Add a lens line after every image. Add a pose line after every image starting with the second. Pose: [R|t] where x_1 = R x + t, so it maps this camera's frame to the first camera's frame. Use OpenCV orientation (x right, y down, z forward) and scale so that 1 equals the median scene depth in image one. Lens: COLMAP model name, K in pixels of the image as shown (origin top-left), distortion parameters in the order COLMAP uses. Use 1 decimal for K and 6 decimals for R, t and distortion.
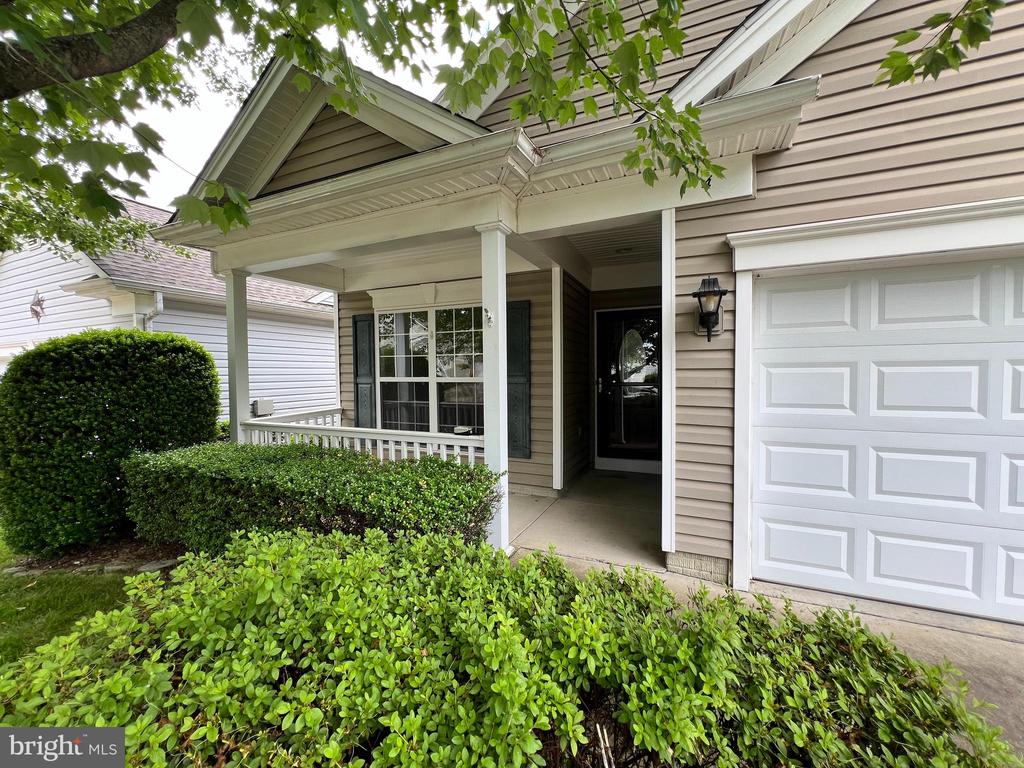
lens RADIAL K [[413.5, 0, 510.3], [0, 413.5, 378.7], [0, 0, 1]] dist [-0.009032, 0.000040]
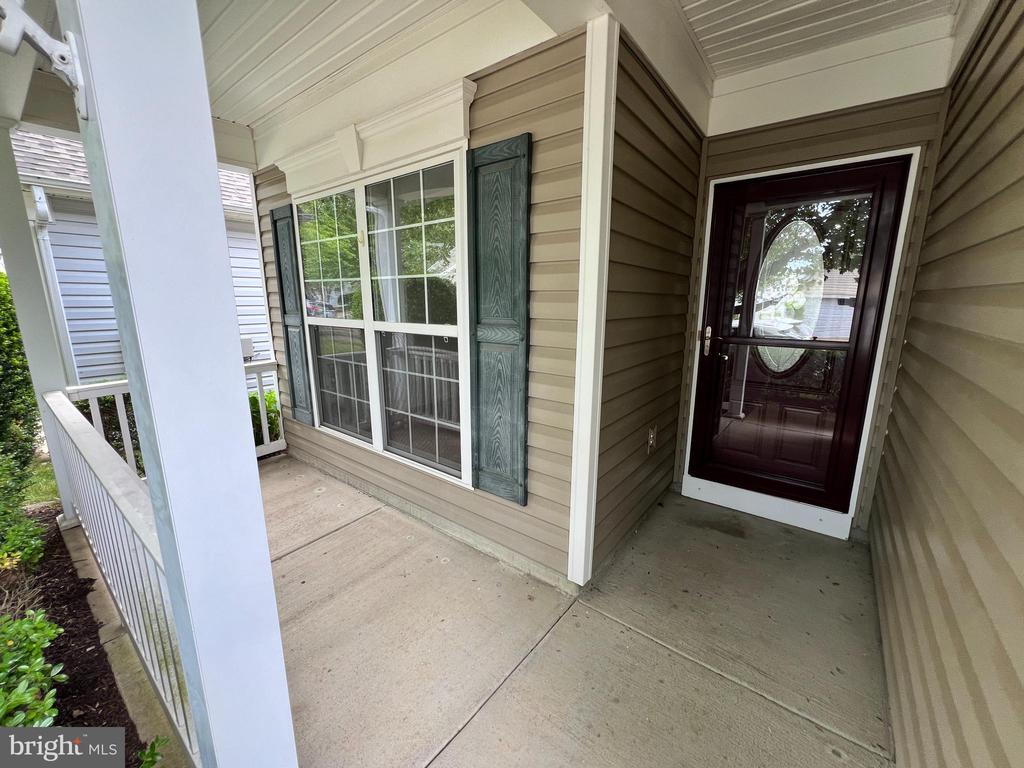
lens RADIAL K [[413.5, 0, 511.8], [0, 413.5, 380.7], [0, 0, 1]] dist [-0.009032, 0.000040]
pose [[0.970302, 0.058651, -0.234680, 0.133859], [-0.015925, 0.983544, 0.179963, -0.028442], [0.241373, -0.170881, 0.955269, 0.572505]]
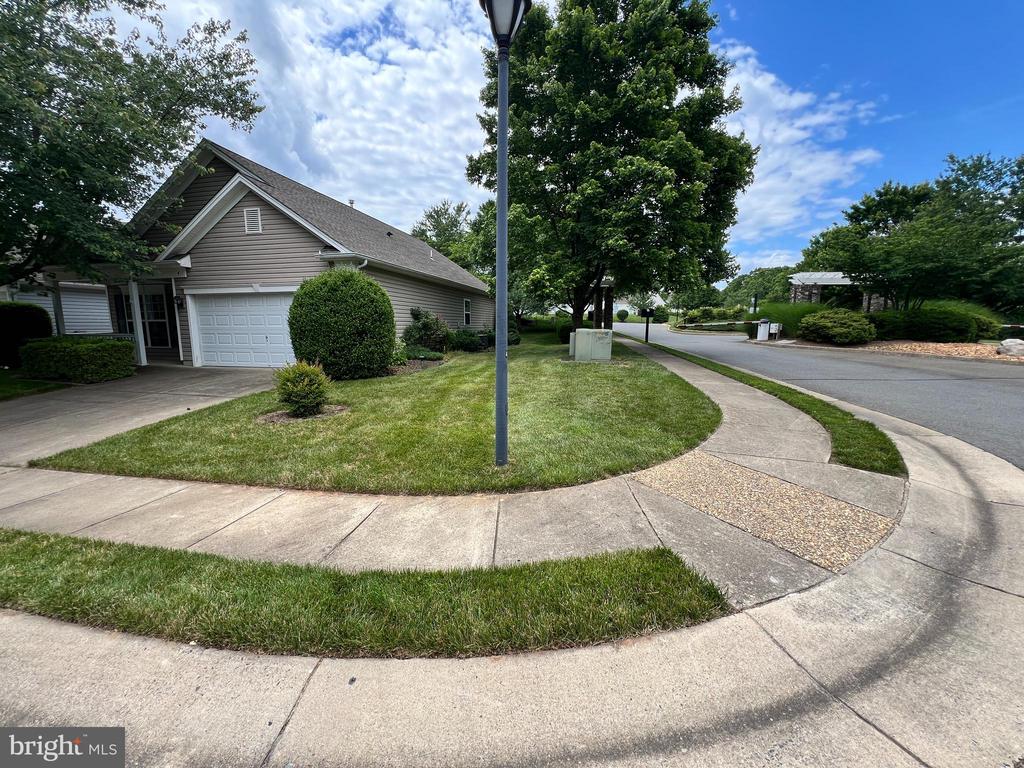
lens RADIAL K [[413.5, 0, 507.6], [0, 413.5, 382.8], [0, 0, 1]] dist [-0.009032, 0.000040]
pose [[0.974866, -0.025962, 0.221273, 1.657503], [-0.000569, 0.992894, 0.119004, 0.094699], [-0.222790, -0.116139, 0.967924, -2.386492]]
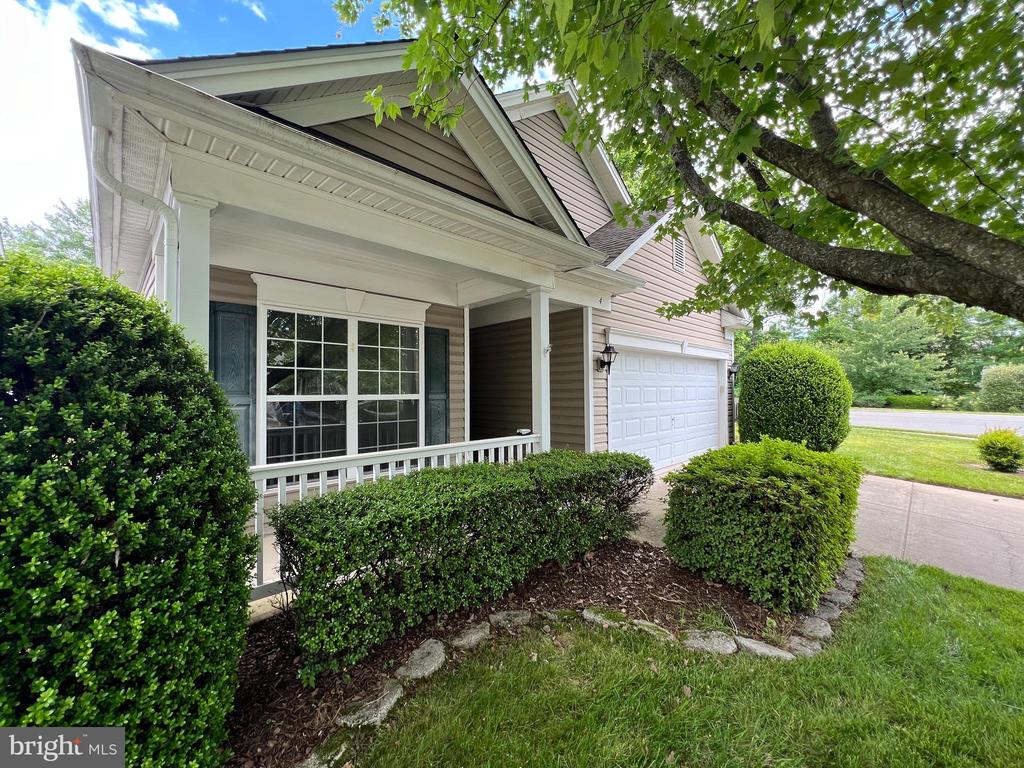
lens RADIAL K [[413.5, 0, 504.8], [0, 413.5, 390.0], [0, 0, 1]] dist [-0.009032, 0.000040]
pose [[0.376257, 0.009571, 0.926466, -0.985679], [0.017586, 0.999693, -0.017469, 0.008575], [-0.926349, 0.022866, 0.375973, 0.395737]]
